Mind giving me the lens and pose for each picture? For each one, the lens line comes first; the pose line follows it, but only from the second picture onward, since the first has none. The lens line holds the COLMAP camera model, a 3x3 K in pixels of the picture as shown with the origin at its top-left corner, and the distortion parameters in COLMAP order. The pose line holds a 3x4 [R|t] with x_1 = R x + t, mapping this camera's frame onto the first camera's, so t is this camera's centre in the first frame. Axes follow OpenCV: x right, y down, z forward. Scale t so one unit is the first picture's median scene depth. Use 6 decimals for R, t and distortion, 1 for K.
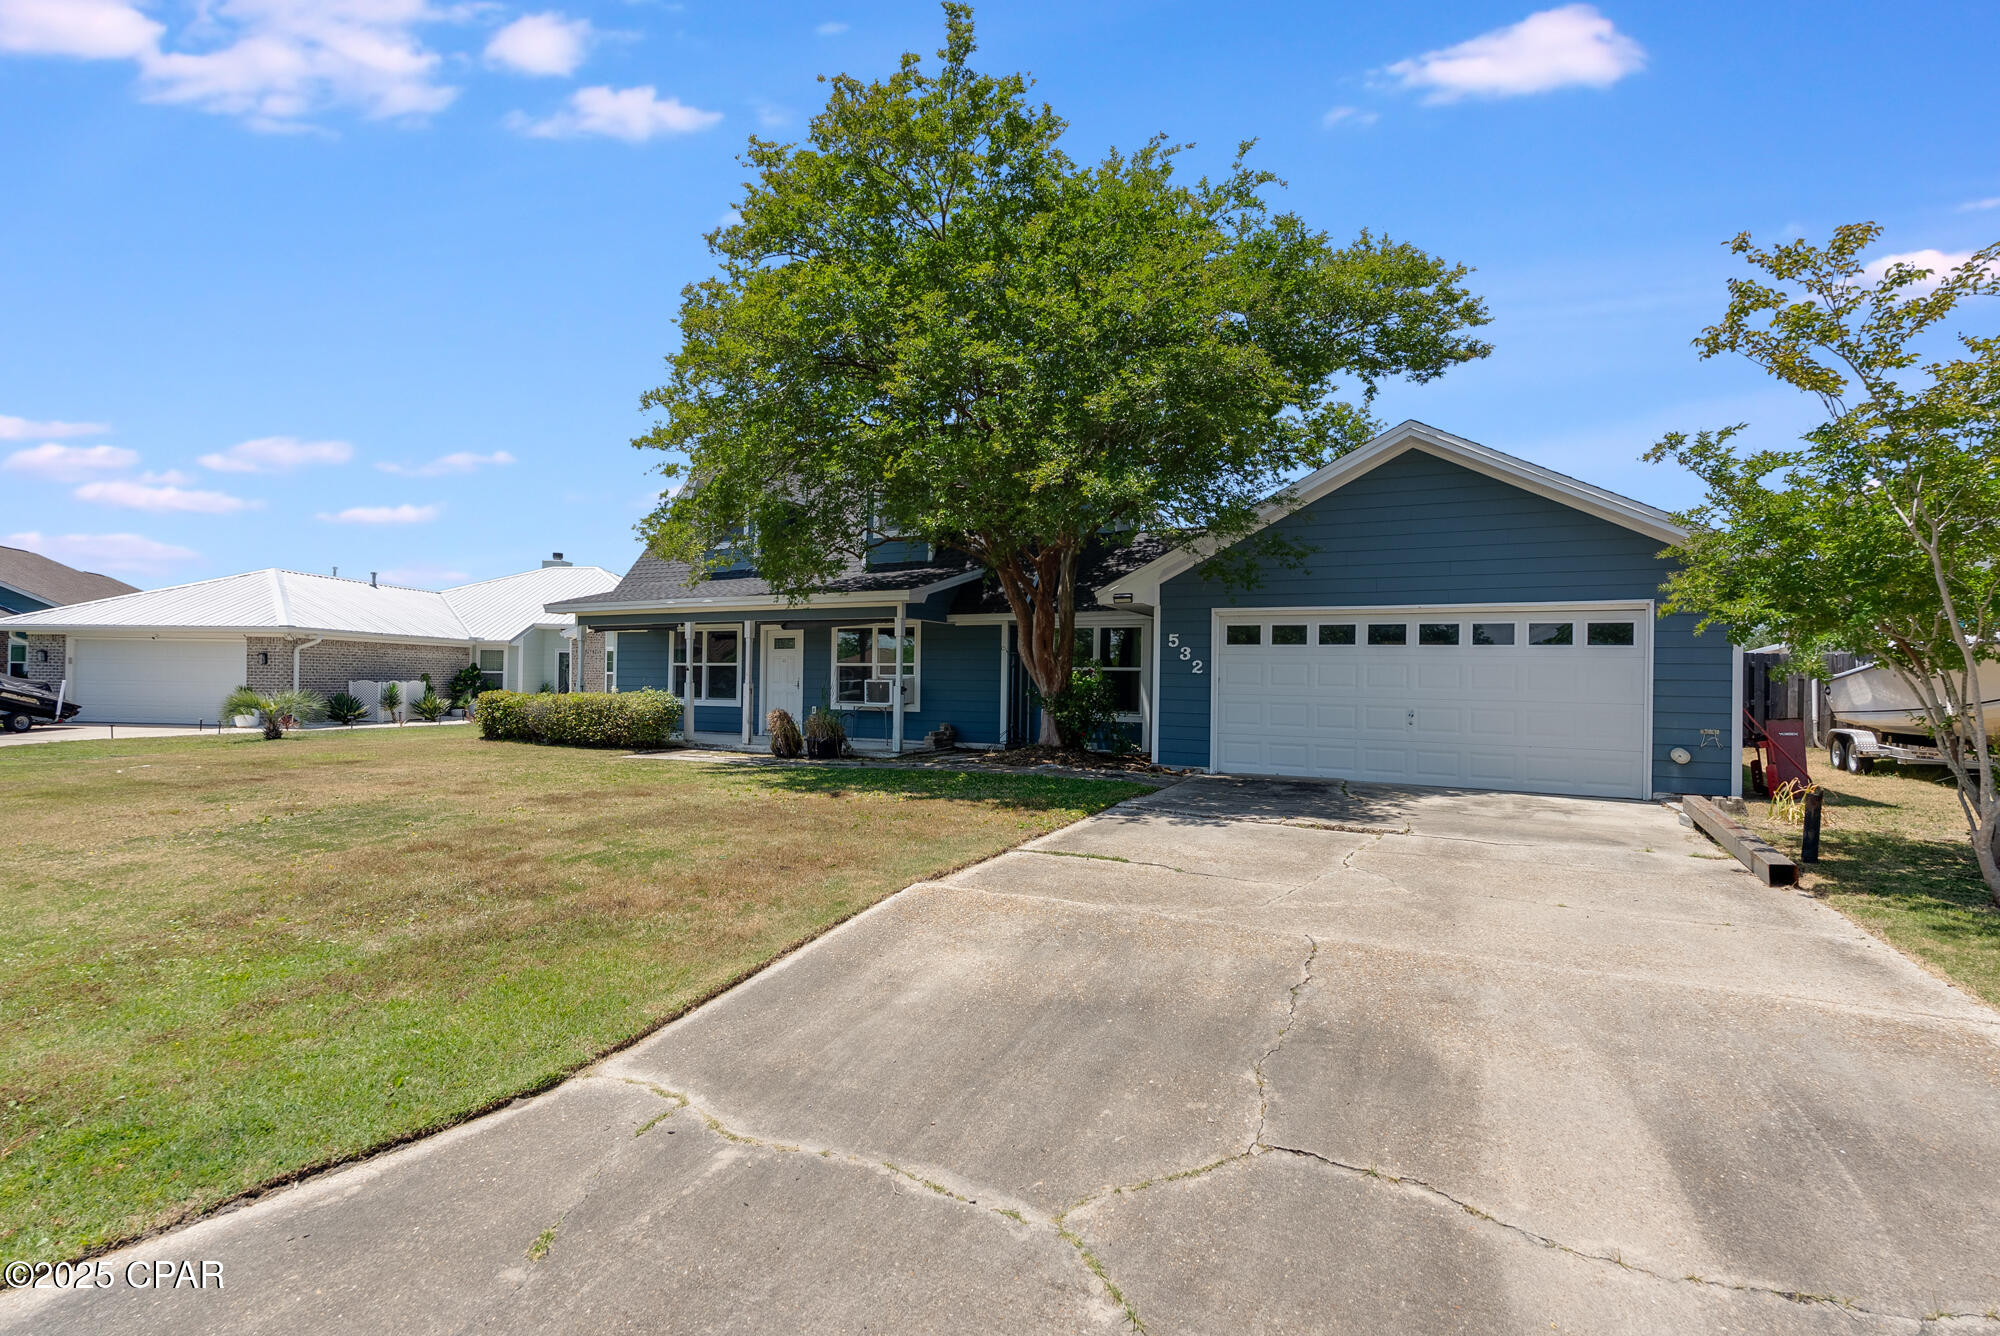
lens RADIAL K [[907.5, 0, 996.6], [0, 907.5, 671.1], [0, 0, 1]] dist [-0.001632, -0.000055]
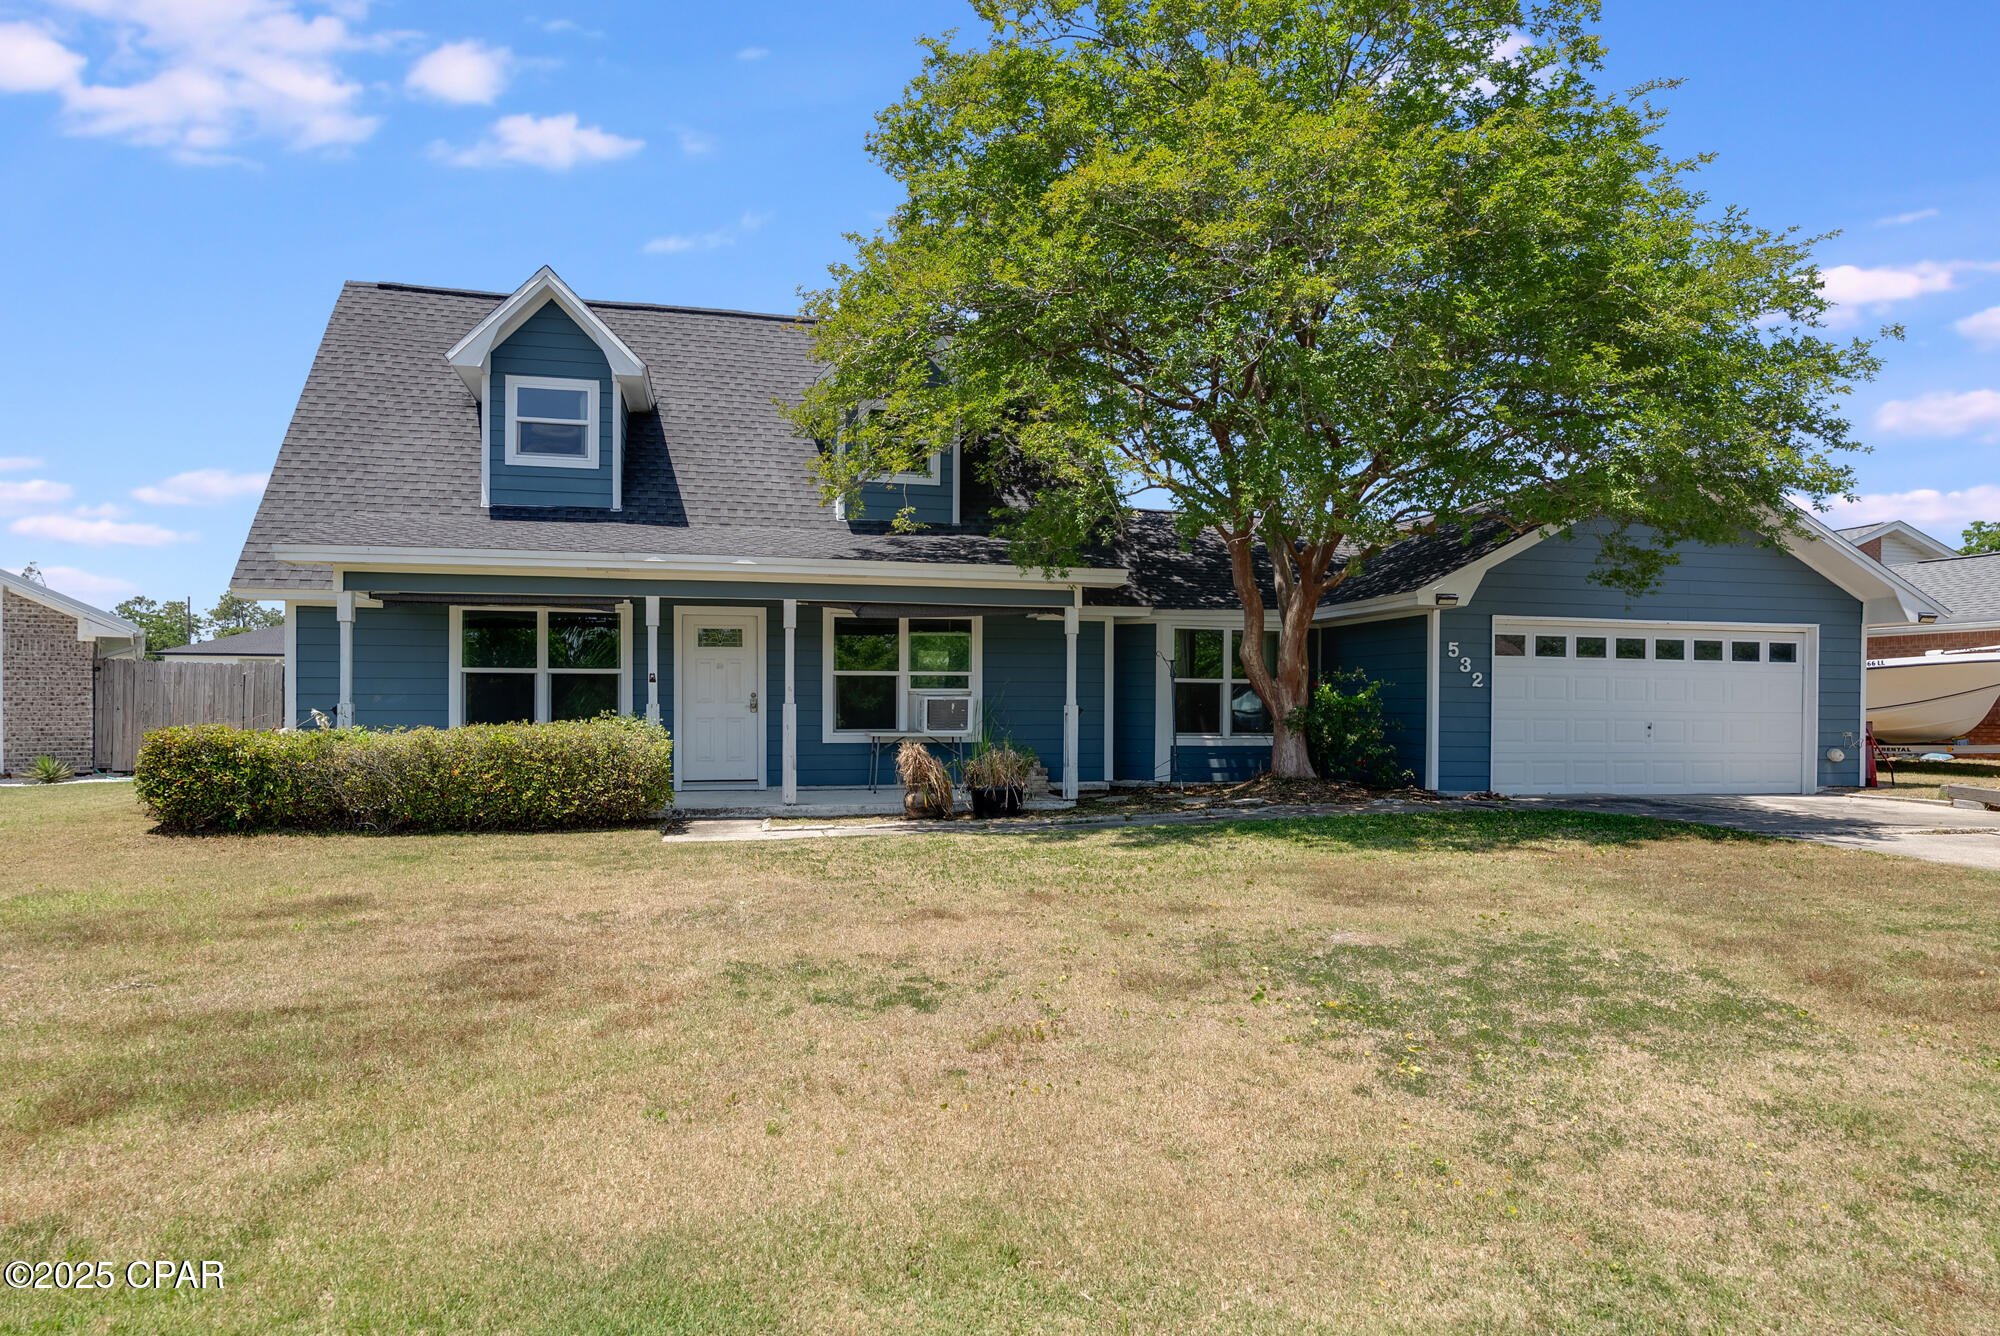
lens RADIAL K [[1142.6, 0, 991.1], [0, 1142.6, 698.1], [0, 0, 1]] dist [0.001157, 0.000601]
pose [[0.769484, -0.009654, 0.638593, -0.847561], [-0.001446, 0.999857, 0.016857, -0.004801], [-0.638664, -0.013895, 0.769360, 0.432403]]
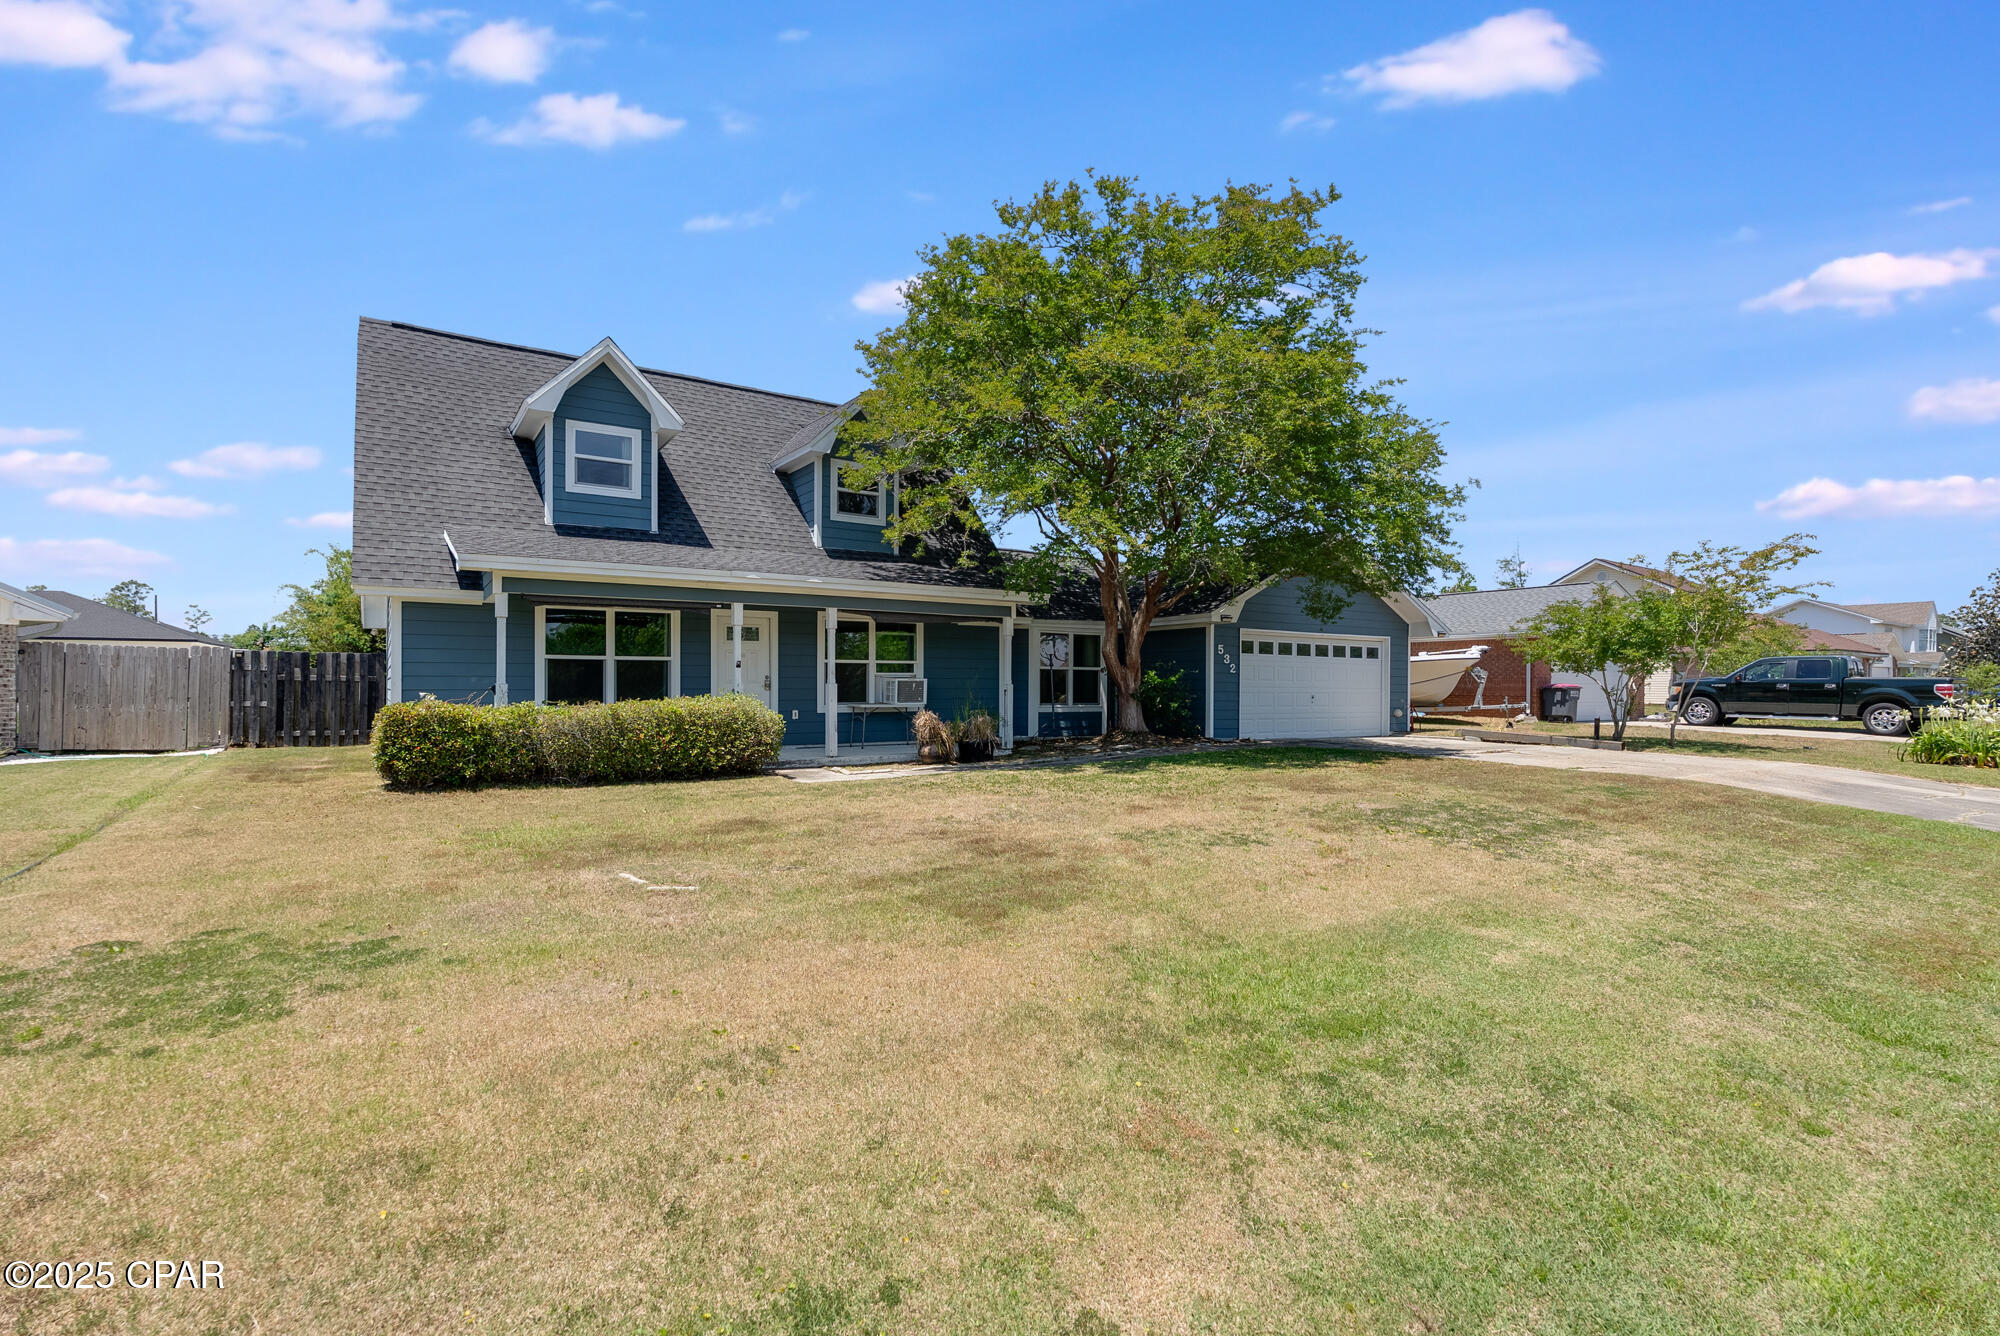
lens RADIAL K [[907.5, 0, 996.6], [0, 907.5, 671.1], [0, 0, 1]] dist [-0.001632, -0.000055]
pose [[0.503254, -0.000249, 0.864139, -1.181158], [-0.006847, 0.999967, 0.004276, -0.003892], [-0.864112, -0.008069, 0.503236, 0.589890]]
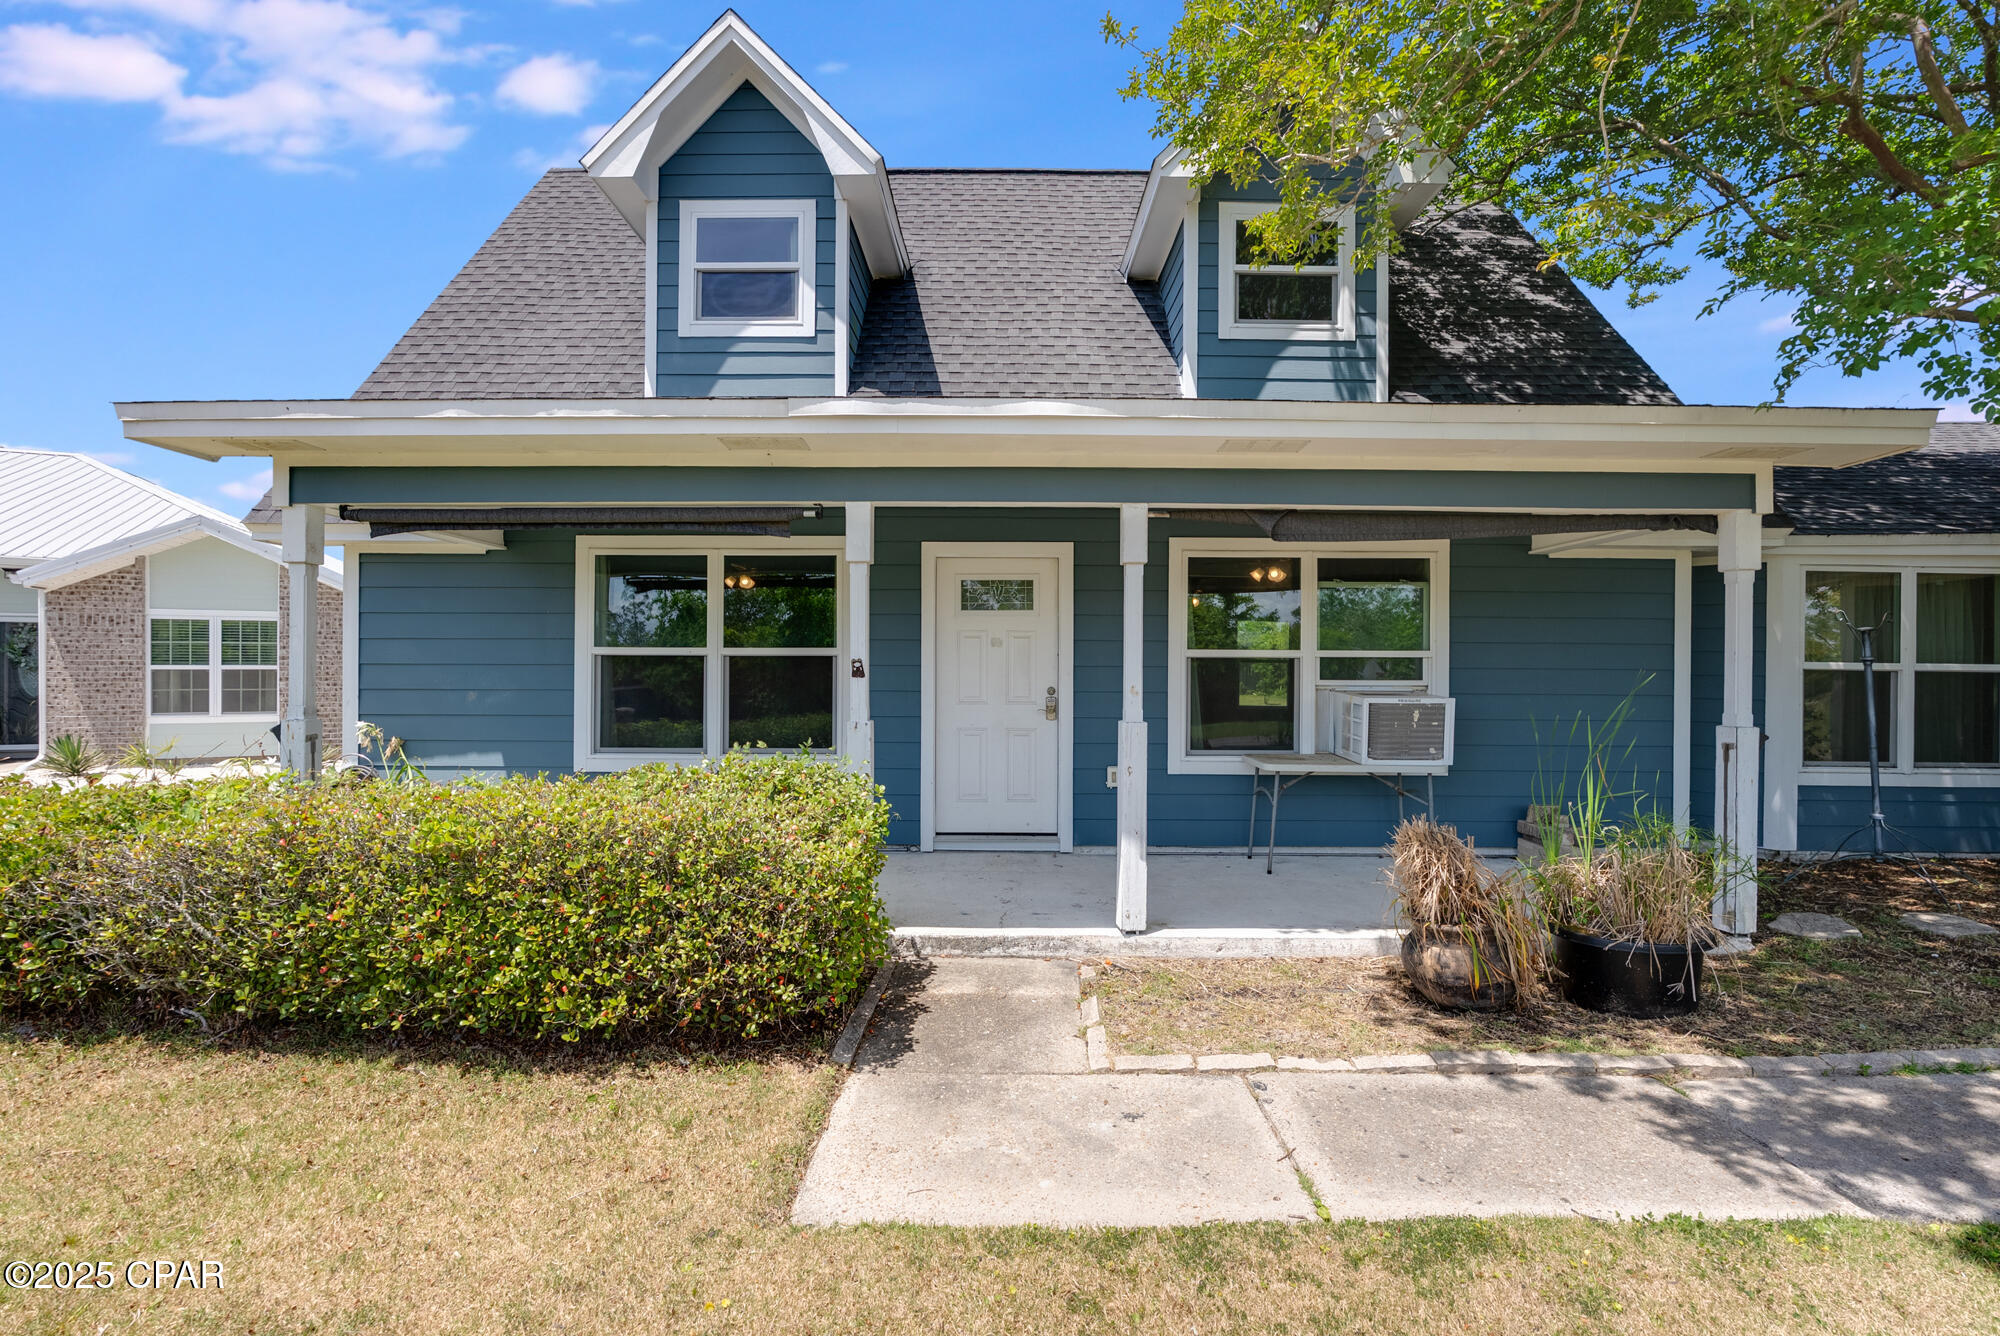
lens RADIAL K [[883.3, 0, 1000.4], [0, 883.3, 664.2], [0, 0, 1]] dist [-0.002501, -0.000096]
pose [[0.899386, -0.007022, 0.437099, -0.563653], [0.000729, 0.999894, 0.014562, -0.011972], [-0.437155, -0.012778, 0.899295, 0.992235]]
